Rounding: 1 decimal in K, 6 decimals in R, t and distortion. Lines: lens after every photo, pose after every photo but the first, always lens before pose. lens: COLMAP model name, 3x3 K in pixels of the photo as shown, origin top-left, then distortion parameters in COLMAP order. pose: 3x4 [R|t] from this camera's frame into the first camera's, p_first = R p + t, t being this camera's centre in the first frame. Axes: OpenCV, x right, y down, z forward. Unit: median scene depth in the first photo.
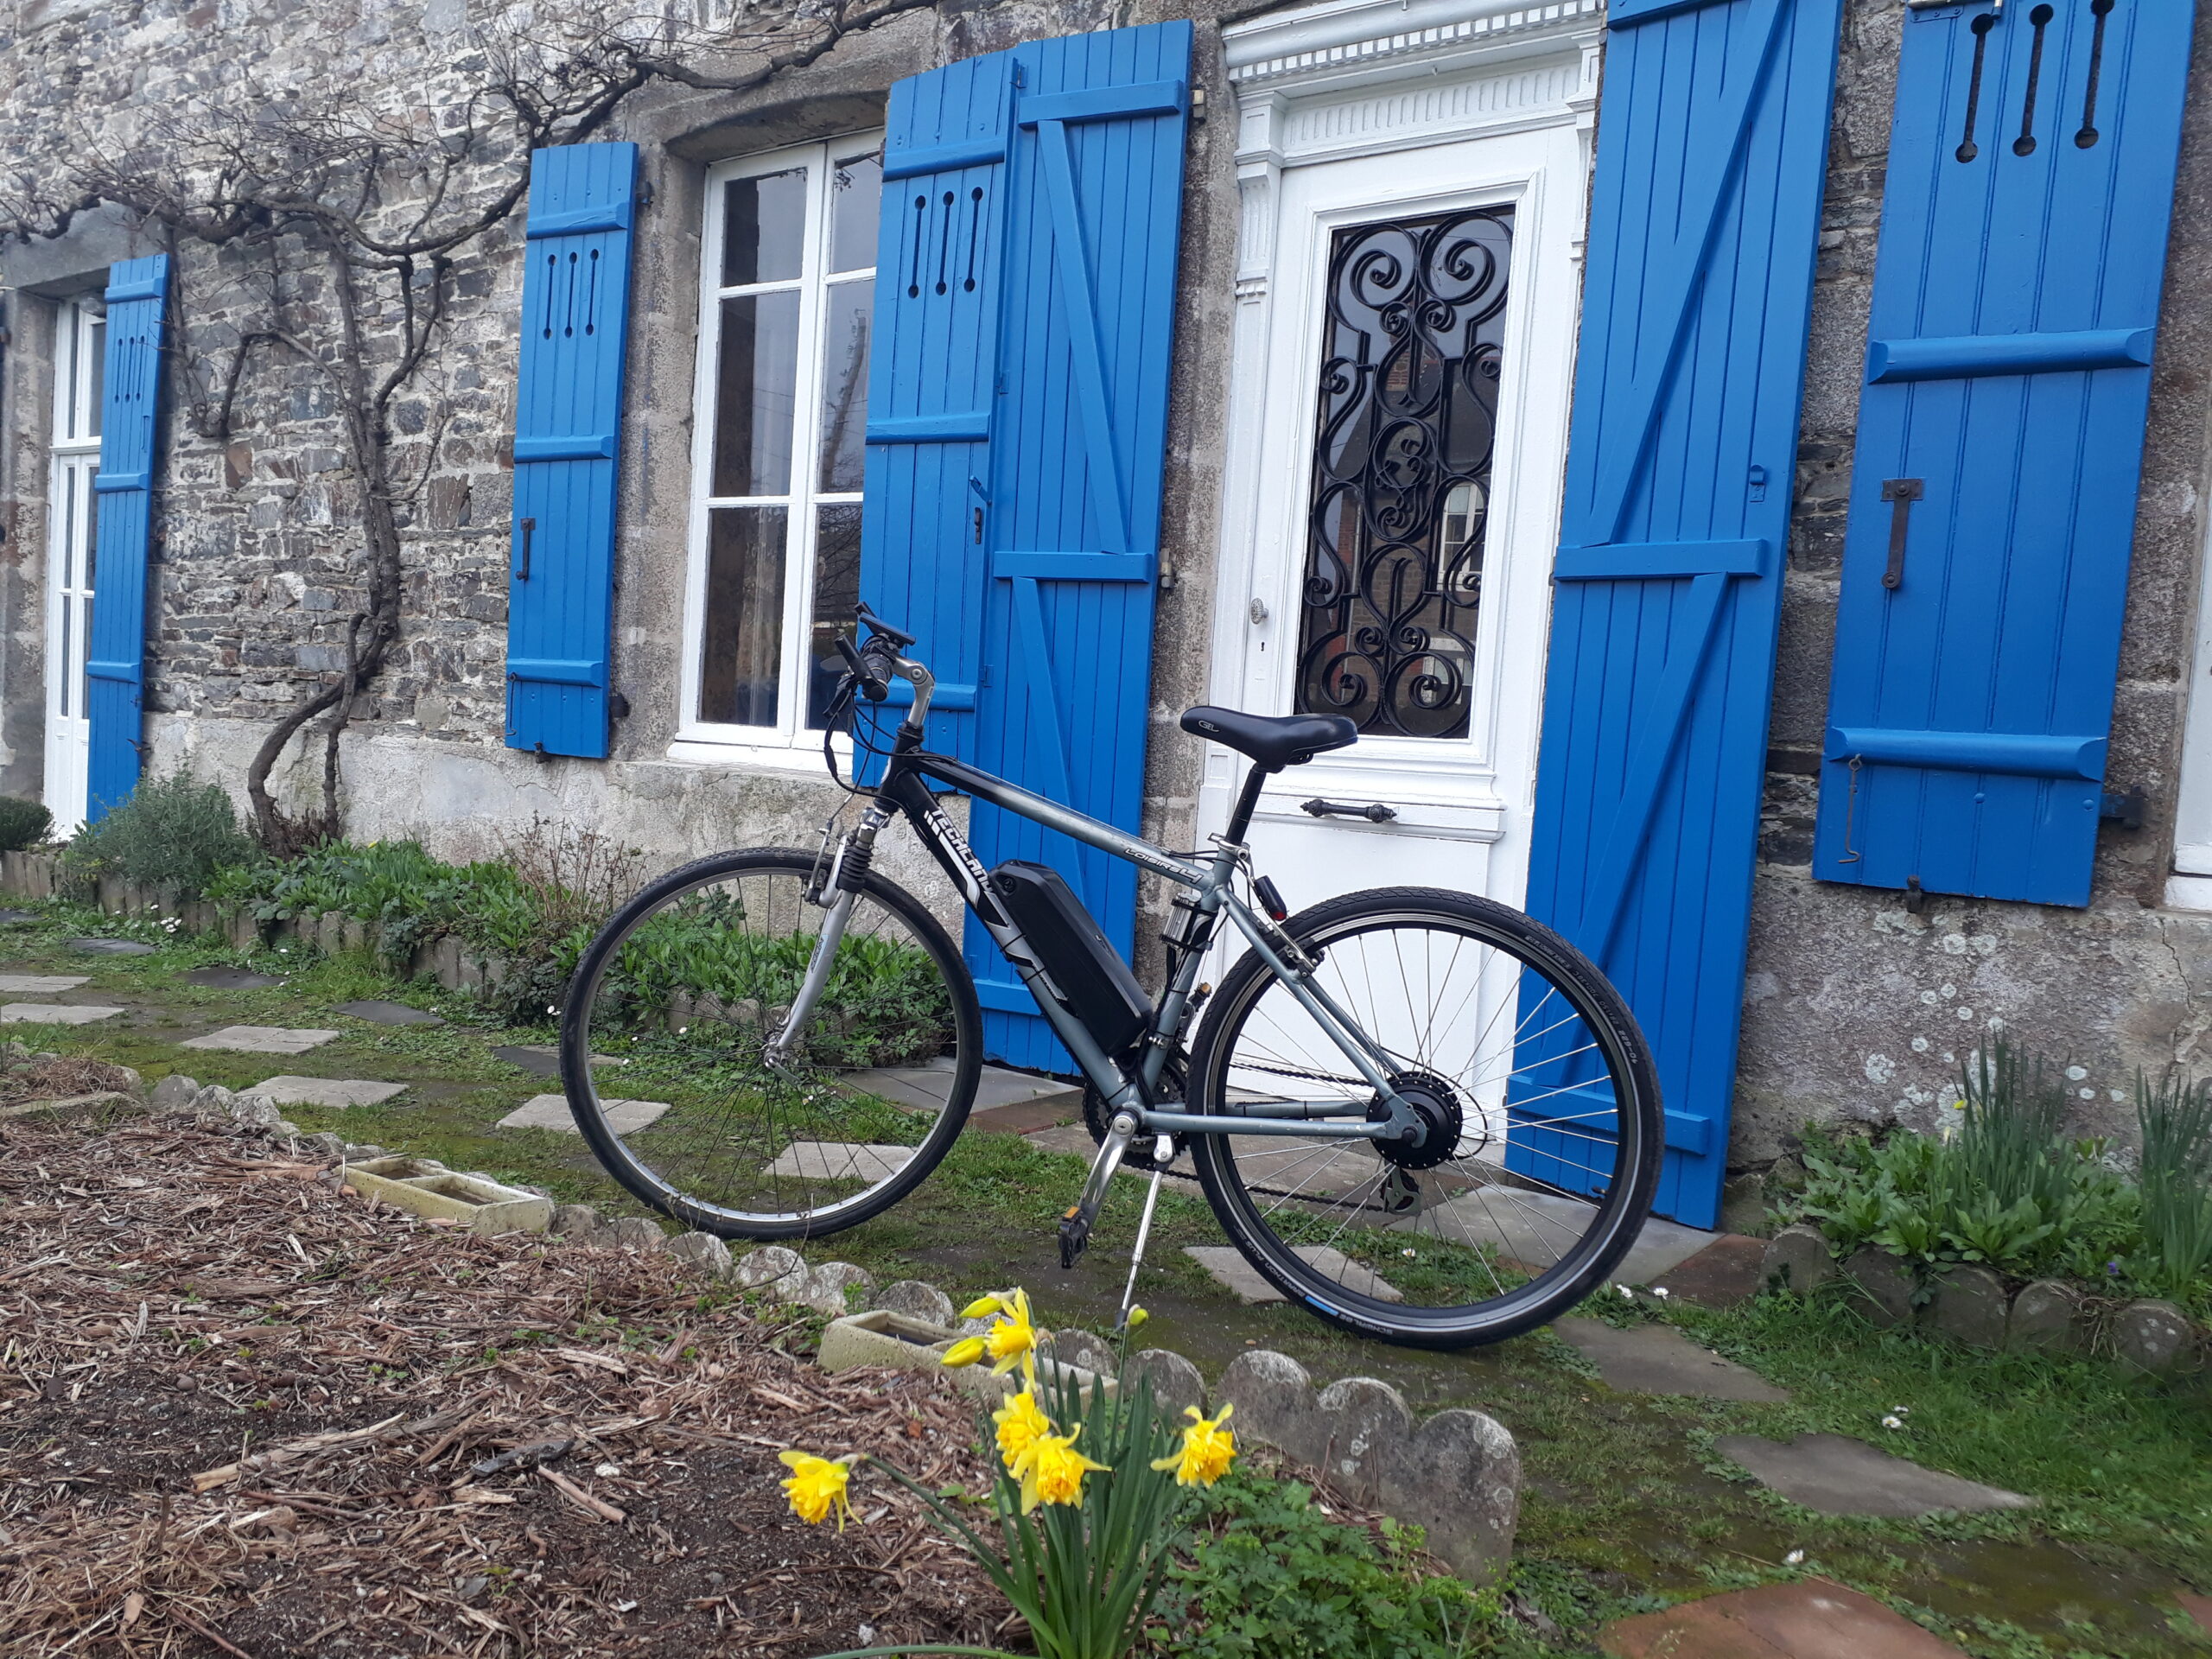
lens RADIAL K [[1820.9, 0, 1072.6], [0, 1820.9, 813.6], [0, 0, 1]] dist [-0.006021, 0.009290]
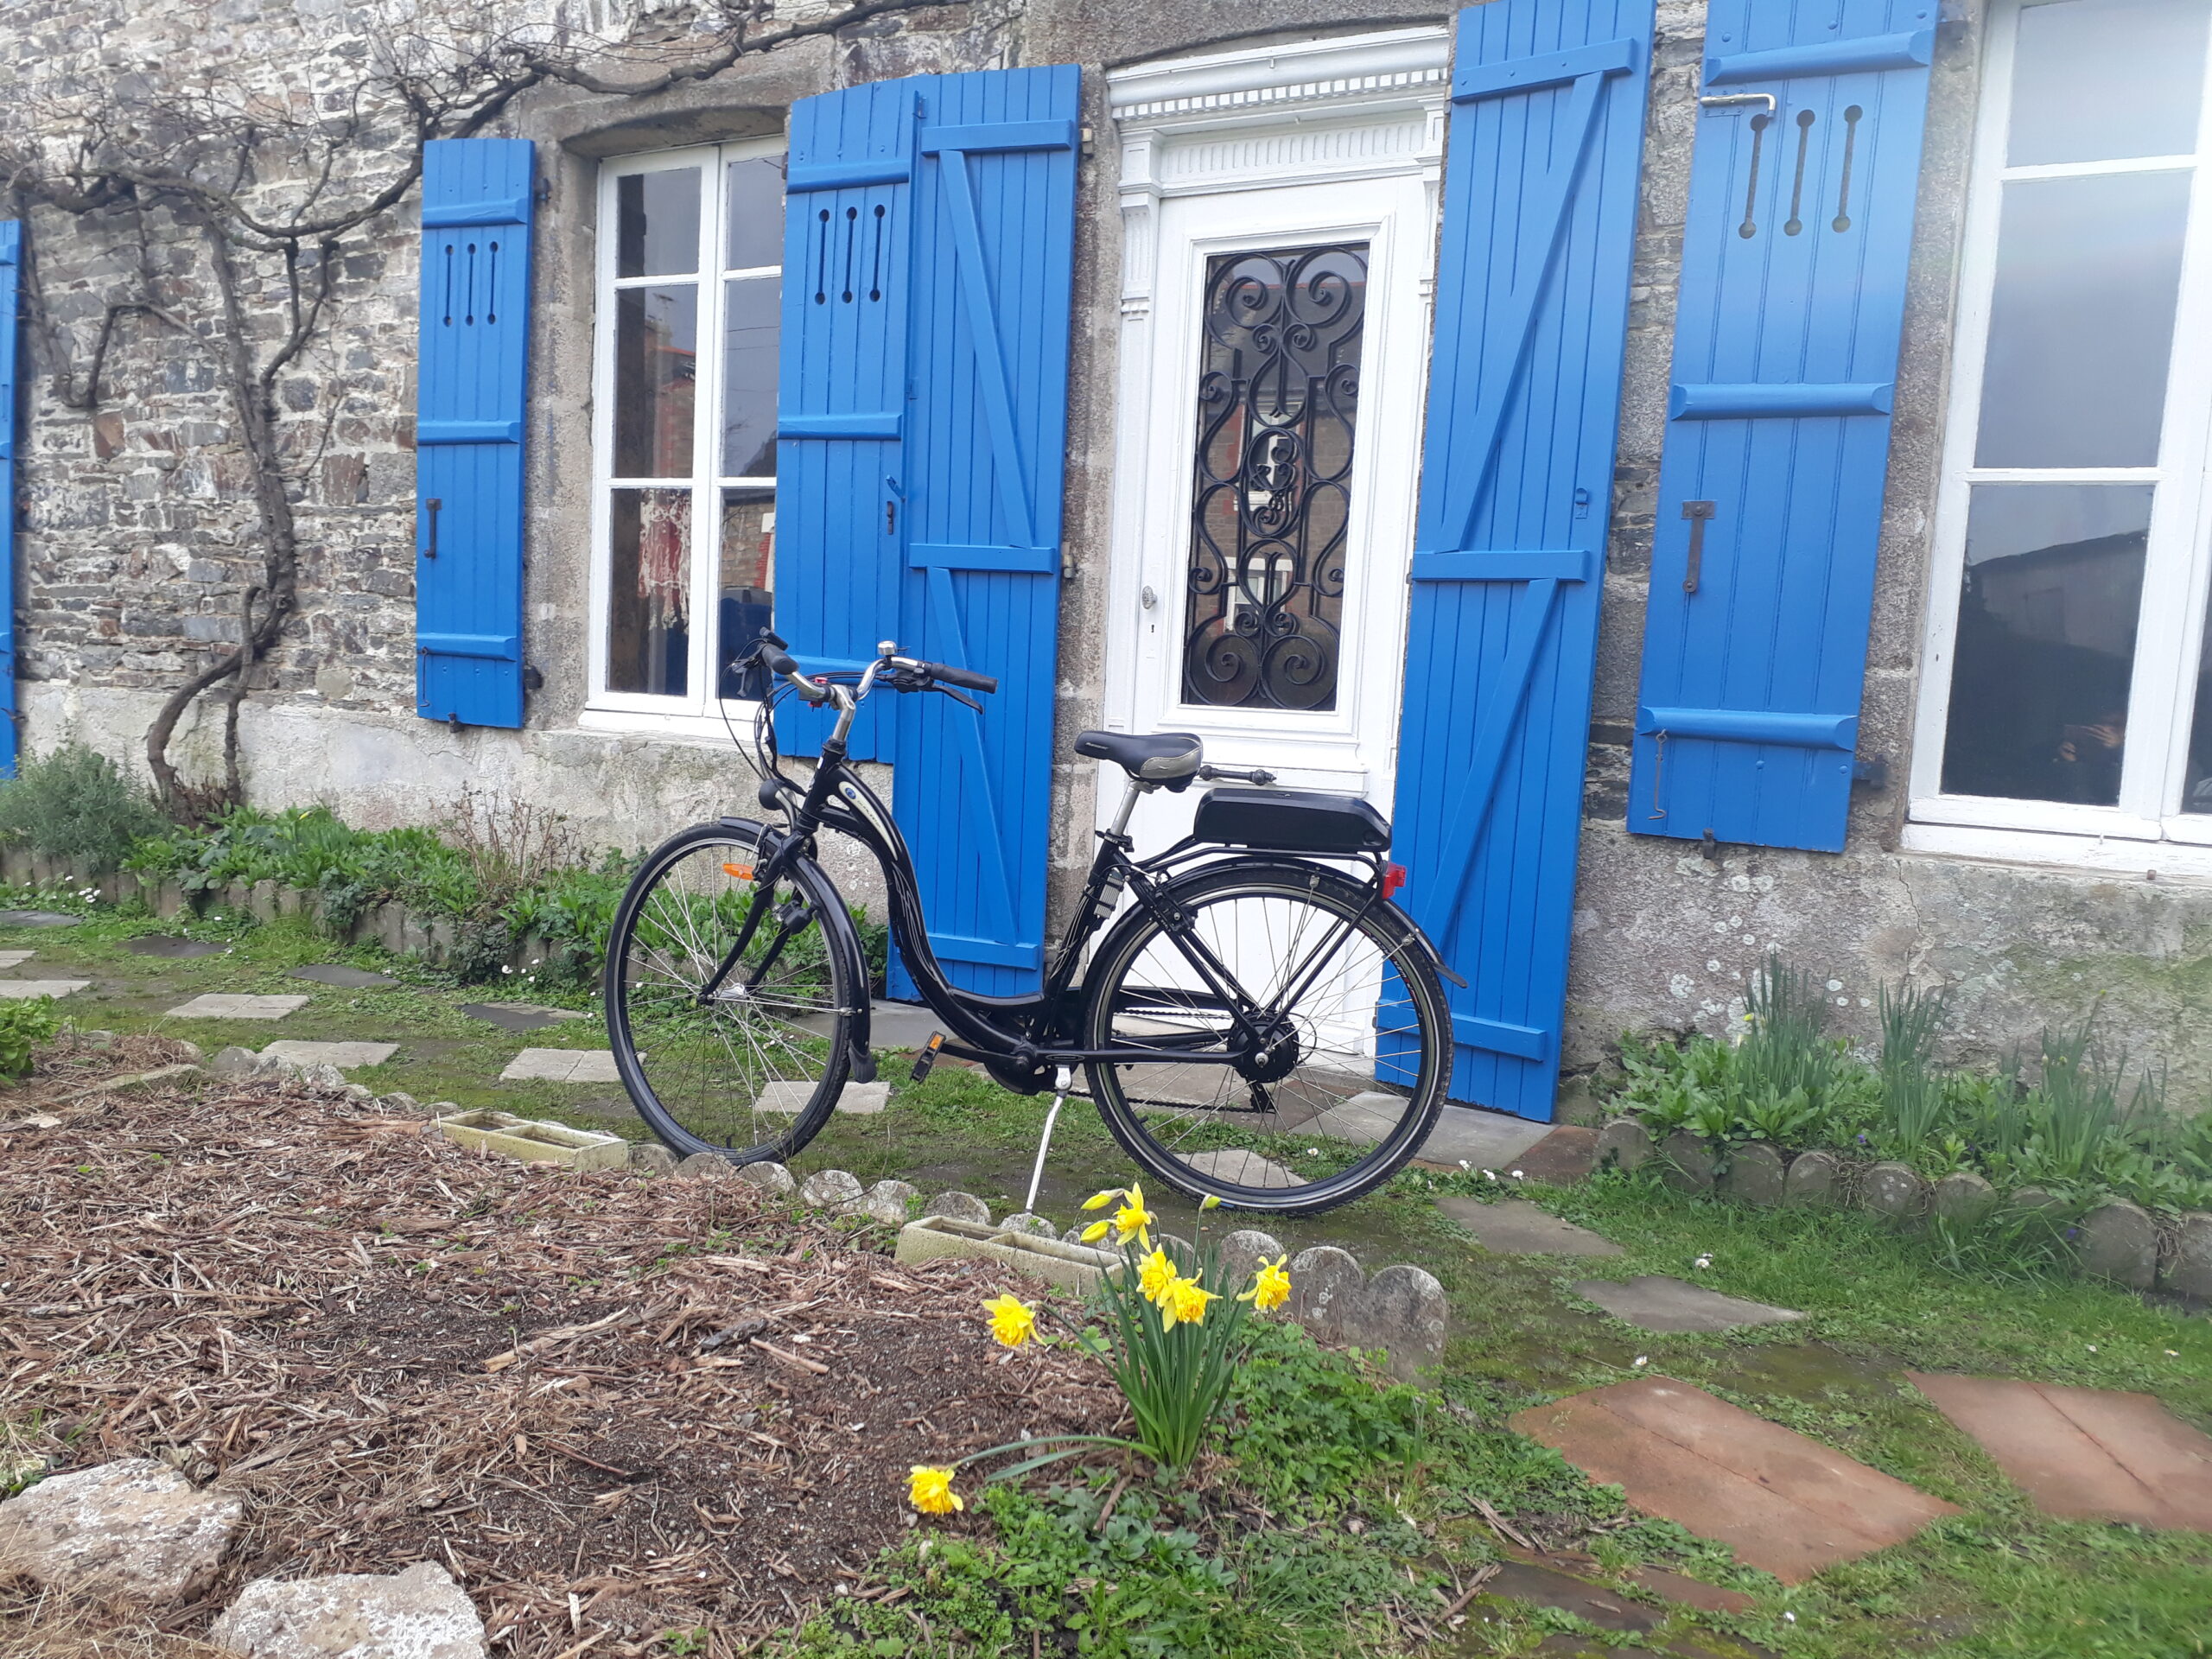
lens RADIAL K [[1820.9, 0, 1084.9], [0, 1820.9, 815.7], [0, 0, 1]] dist [-0.006021, 0.009290]
pose [[0.992961, -0.024592, 0.115863, -0.073339], [0.019206, 0.998693, 0.047373, -0.031286], [-0.116877, -0.044814, 0.992135, -0.126496]]
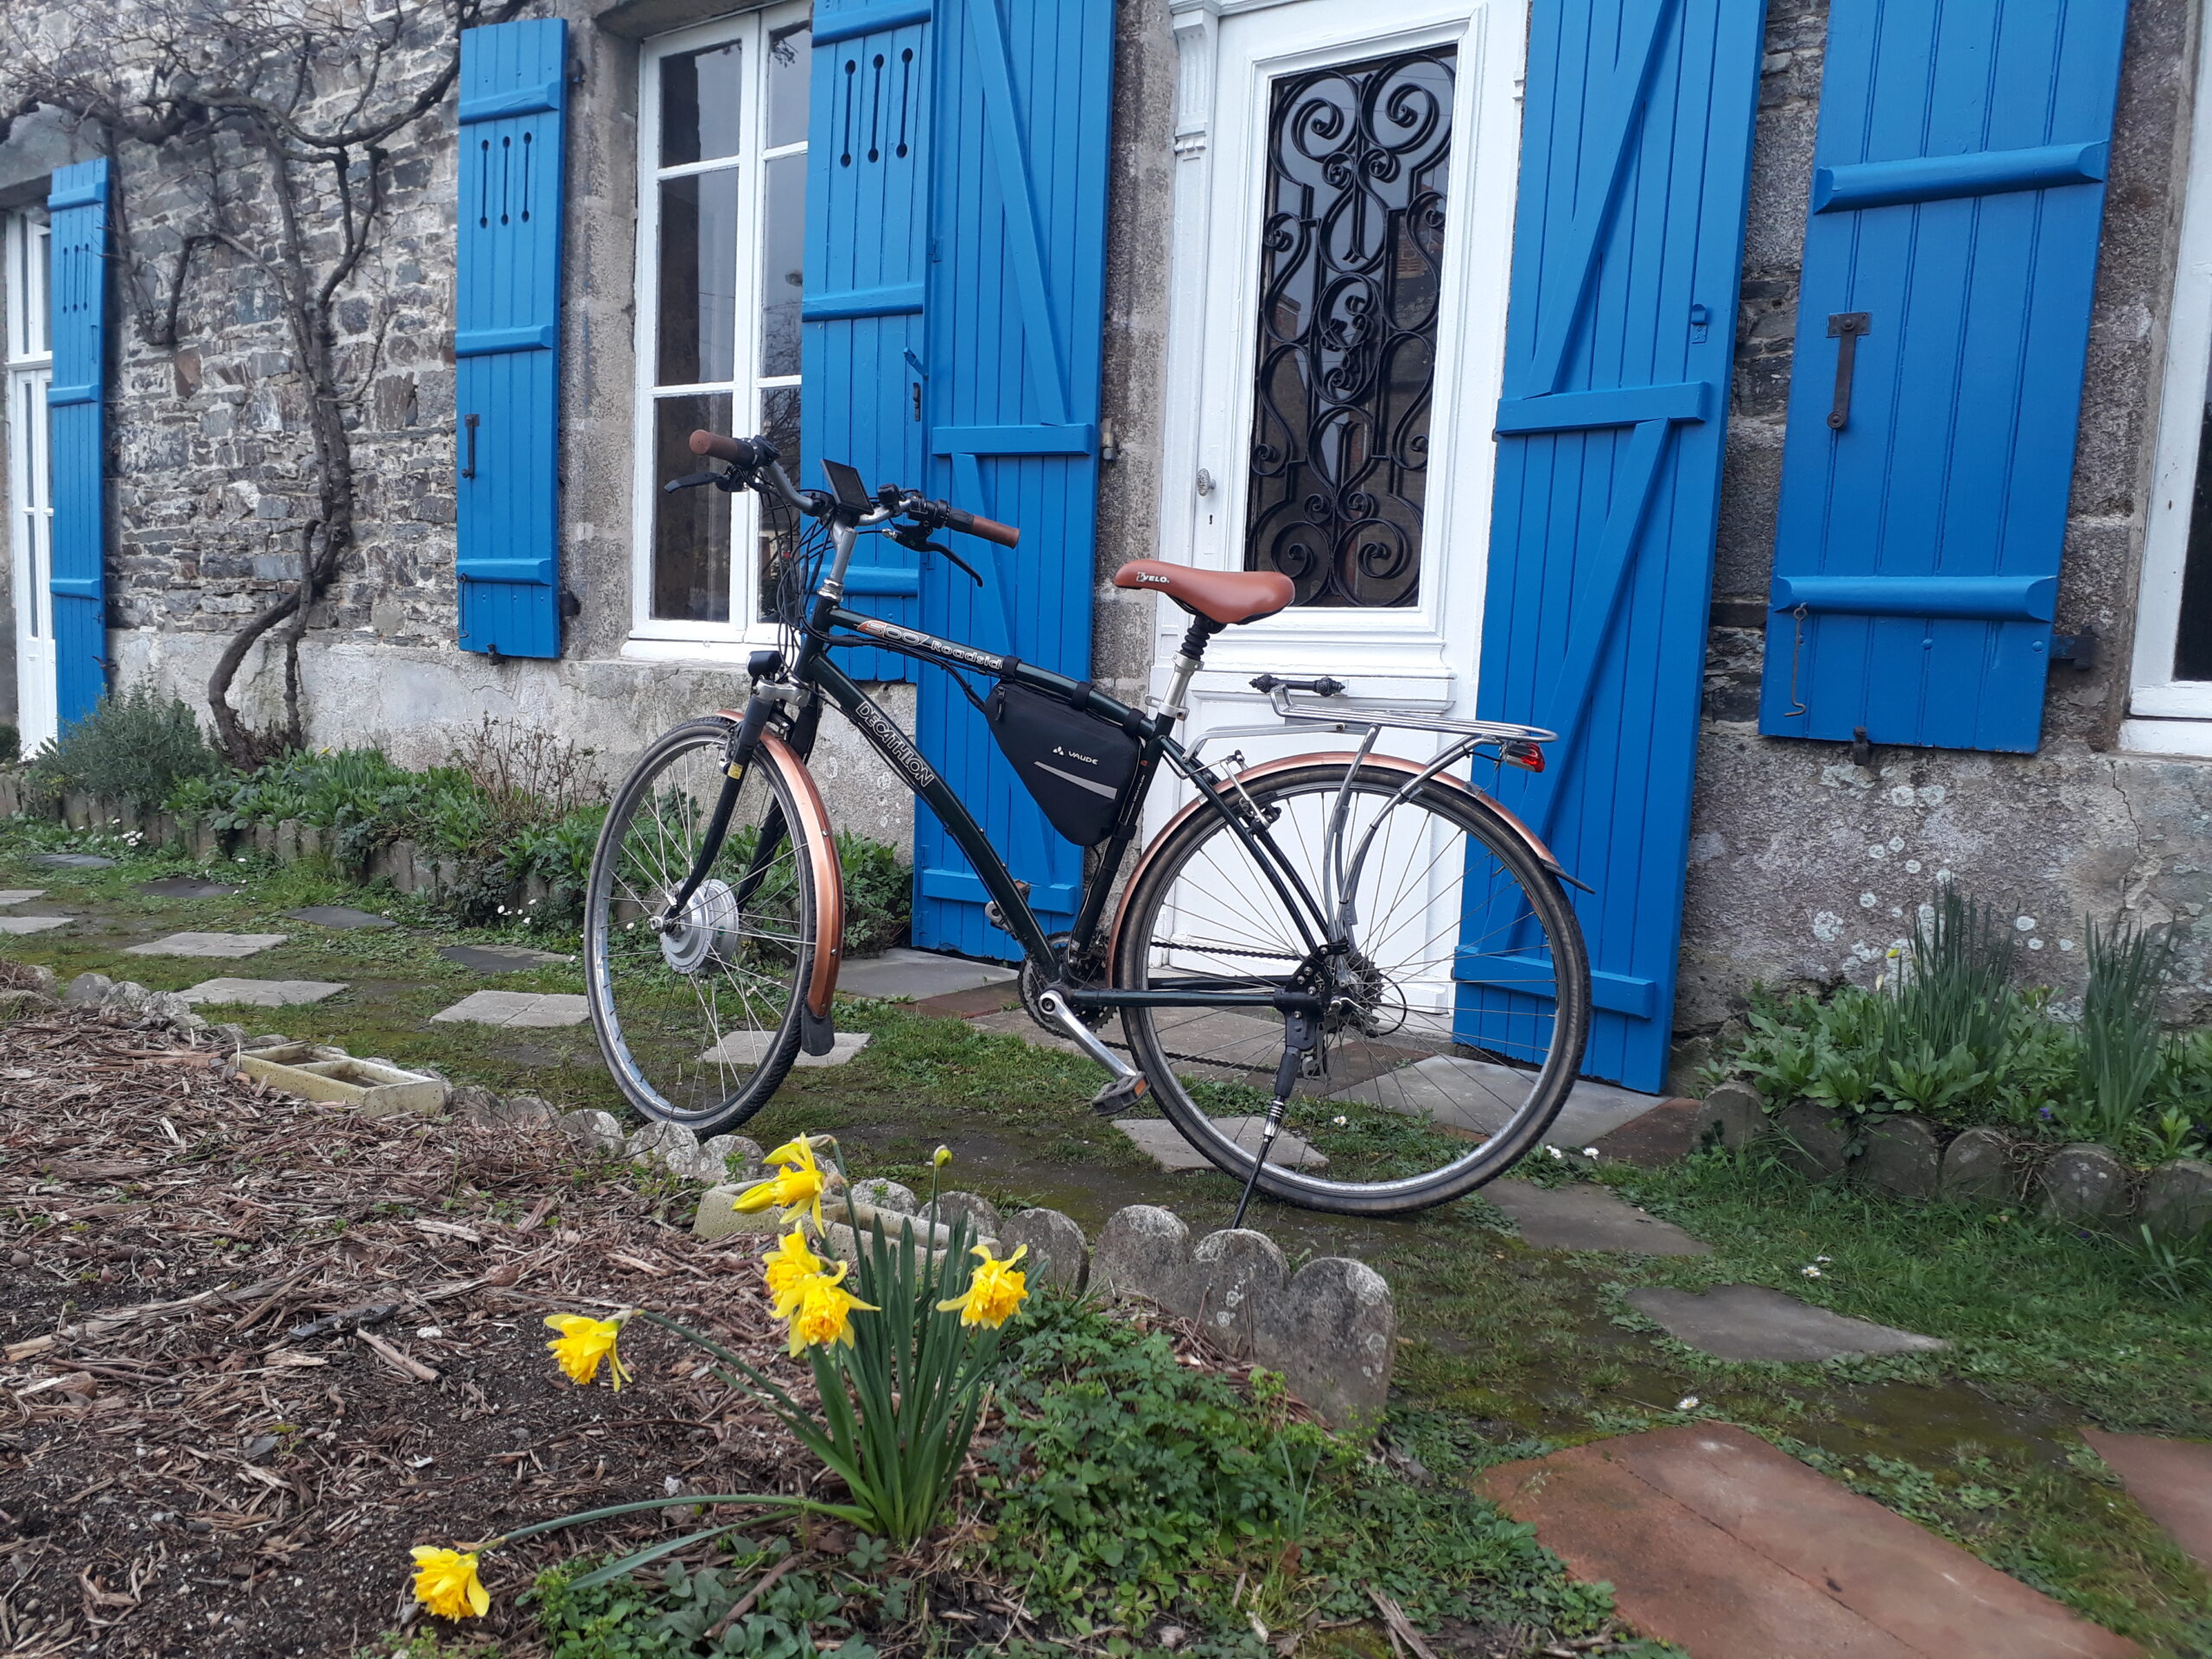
lens RADIAL K [[1820.9, 0, 1075.0], [0, 1820.9, 828.5], [0, 0, 1]] dist [-0.006021, 0.009290]
pose [[0.999634, -0.025176, -0.009892, 0.039850], [0.025697, 0.998063, 0.056665, 0.017585], [0.008446, -0.056898, 0.998344, 0.018229]]
